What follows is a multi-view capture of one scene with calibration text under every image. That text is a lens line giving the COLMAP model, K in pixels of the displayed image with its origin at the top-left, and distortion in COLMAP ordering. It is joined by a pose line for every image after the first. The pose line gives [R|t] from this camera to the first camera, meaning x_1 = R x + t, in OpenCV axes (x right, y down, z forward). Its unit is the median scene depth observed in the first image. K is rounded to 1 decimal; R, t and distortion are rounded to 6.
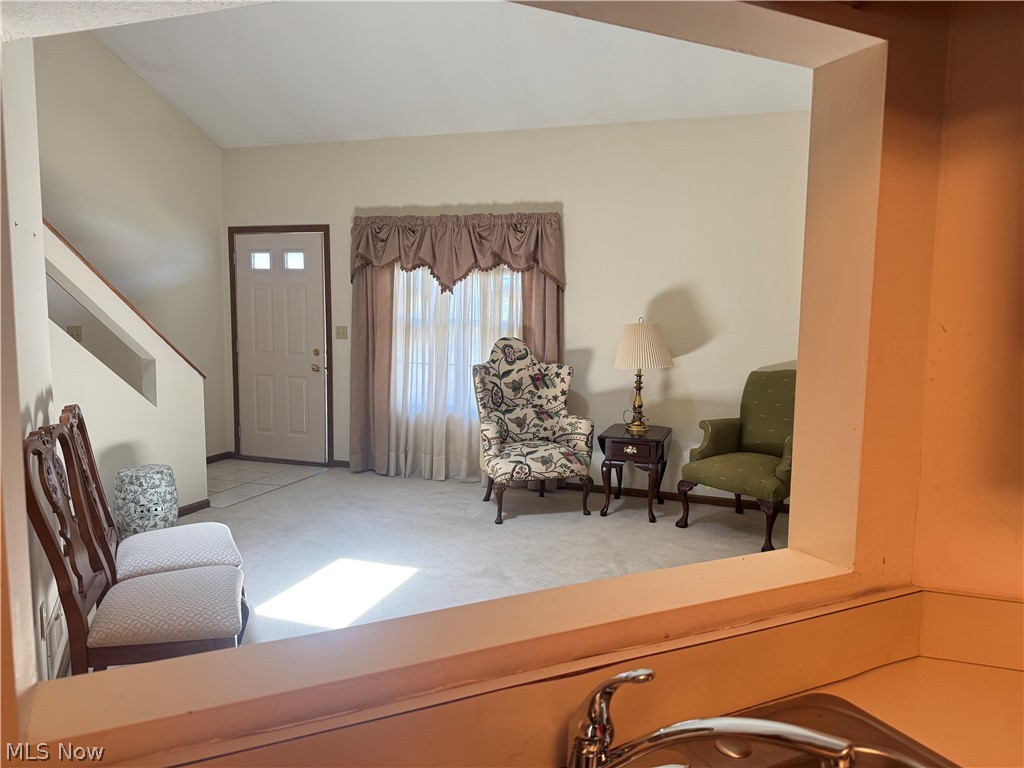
lens RADIAL K [[696.8, 0, 509.5], [0, 696.8, 392.2], [0, 0, 1]] dist [0.102194, -0.000775]
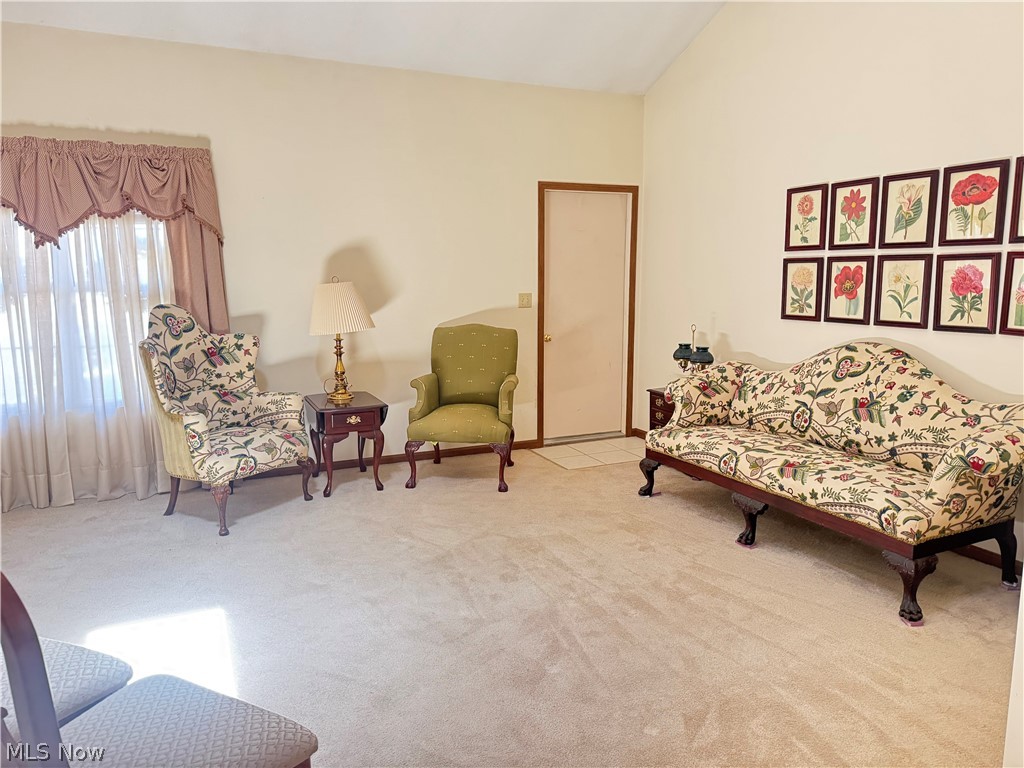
lens RADIAL K [[722.6, 0, 512.0], [0, 722.6, 384.0], [0, 0, 1]] dist [0.061211, -0.078741]
pose [[0.729128, -0.122227, 0.673375, -0.287263], [0.088163, 0.992499, 0.084690, -0.025556], [-0.678675, -0.002384, 0.734435, 0.133552]]
